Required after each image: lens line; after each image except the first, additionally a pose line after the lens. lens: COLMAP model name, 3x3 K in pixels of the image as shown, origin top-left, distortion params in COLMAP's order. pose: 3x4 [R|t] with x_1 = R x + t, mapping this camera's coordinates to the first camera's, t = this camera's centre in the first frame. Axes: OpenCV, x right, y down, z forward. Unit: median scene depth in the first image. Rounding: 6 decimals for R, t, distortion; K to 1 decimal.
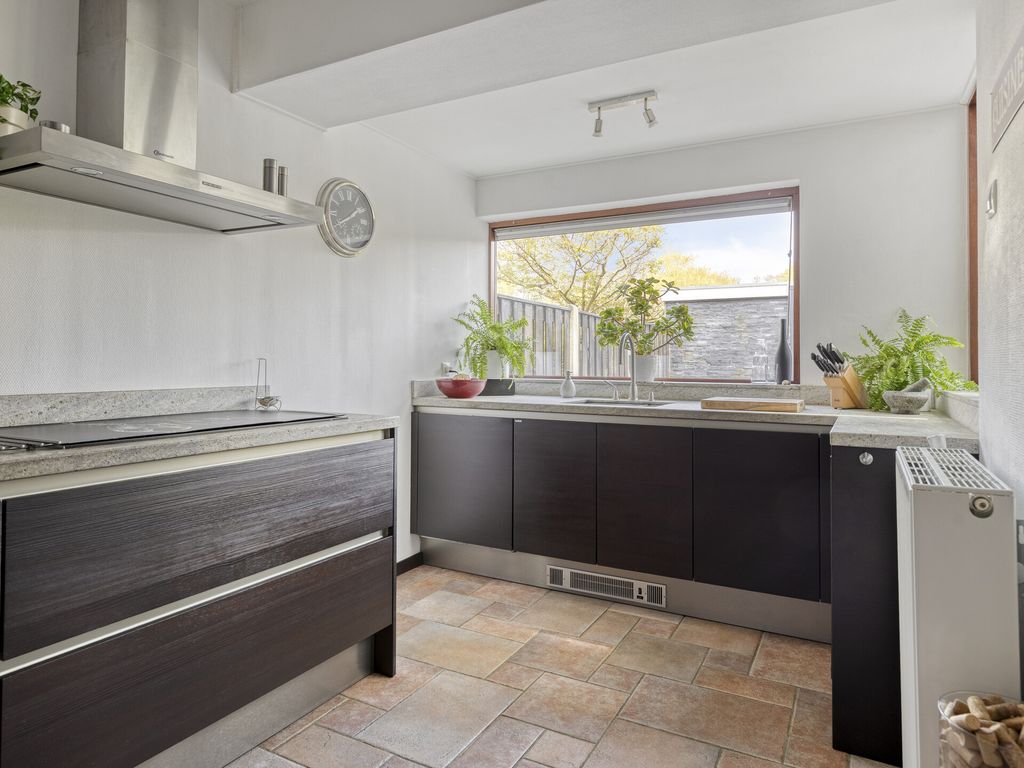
lens RADIAL K [[636.5, 0, 513.4], [0, 636.5, 352.7], [0, 0, 1]] dist [-0.001760, -0.001377]
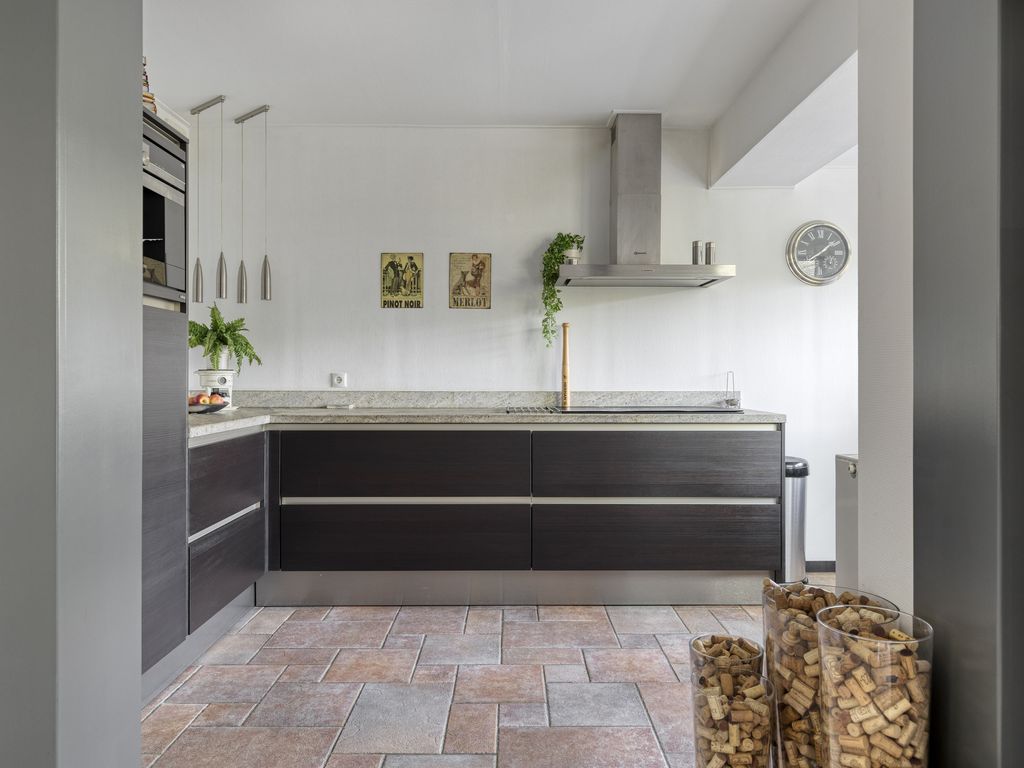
lens RADIAL K [[713.1, 0, 512.0], [0, 713.1, 384.0], [0, 0, 1]] dist [0.005145, 0.000073]
pose [[0.475808, 0.004012, -0.879540, 0.942144], [0.016185, 0.999780, 0.013316, 0.009194], [0.879400, -0.020571, 0.475639, -0.217493]]
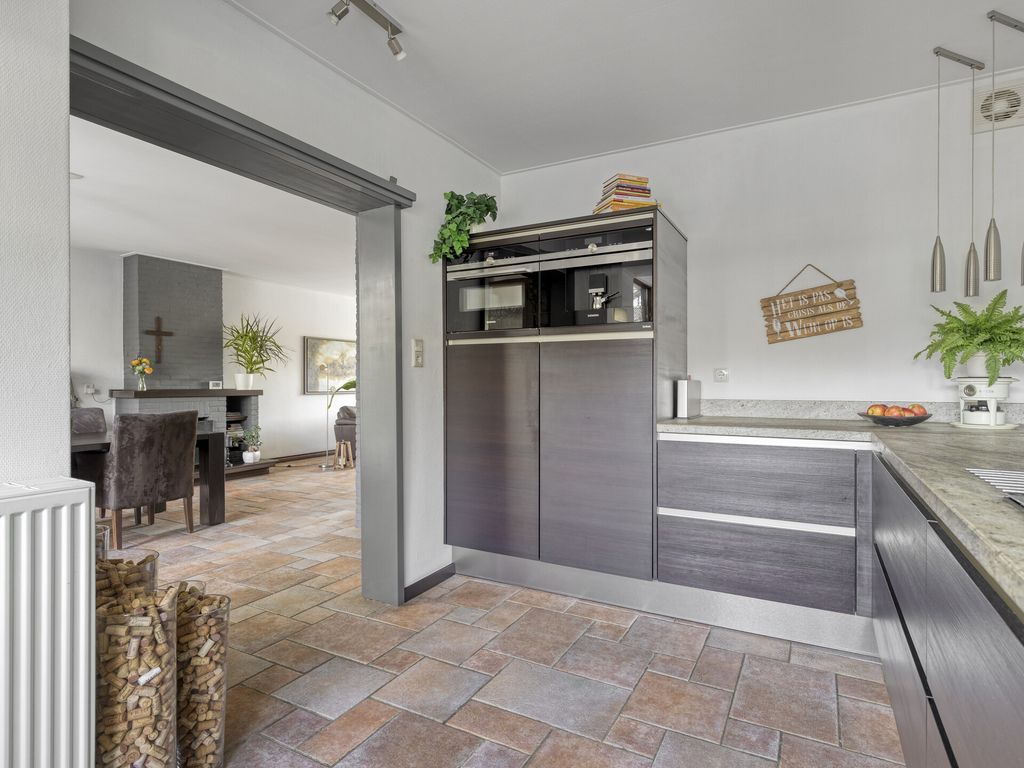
lens RADIAL K [[550.2, 0, 515.3], [0, 550.2, 385.9], [0, 0, 1]] dist [-0.001765, 0.000102]
pose [[-0.999981, -0.003476, 0.005072, -0.086599], [-0.003514, 0.999966, -0.007462, 0.015044], [-0.005046, -0.007479, -0.999959, 1.130901]]
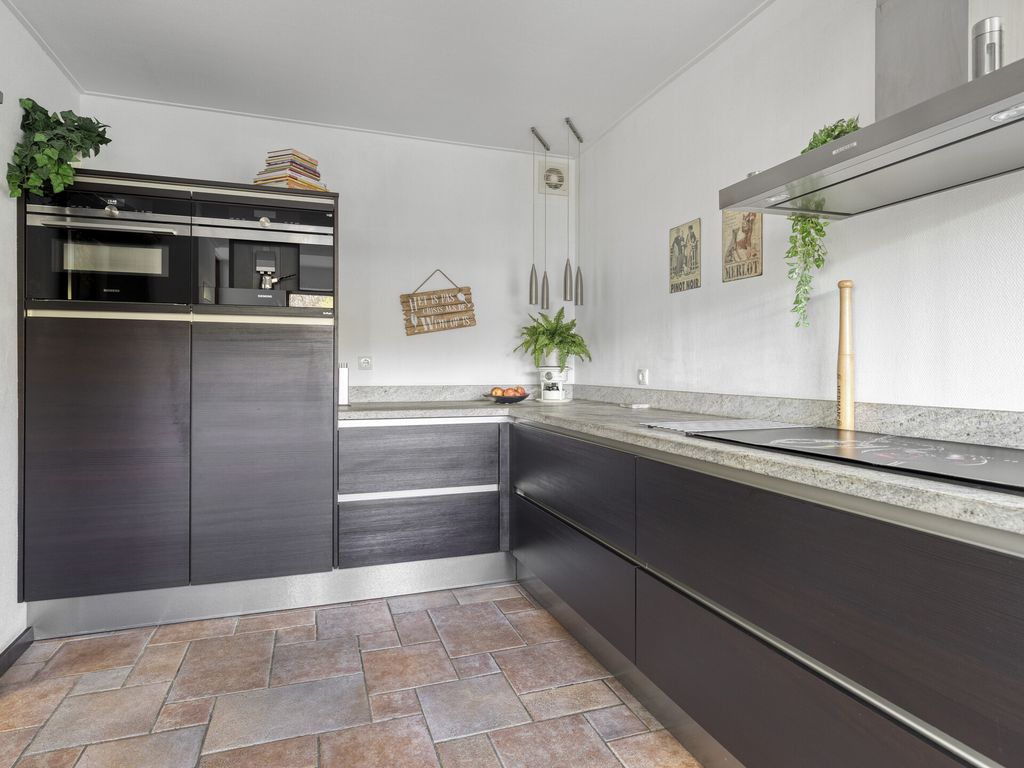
lens RADIAL K [[585.3, 0, 512.5], [0, 585.3, 369.9], [0, 0, 1]] dist [-0.000530, -0.000446]
pose [[-0.674985, -0.004694, -0.737816, 0.311327], [0.007184, 0.999891, -0.012934, 0.016483], [0.737796, -0.014030, -0.674878, 1.069181]]
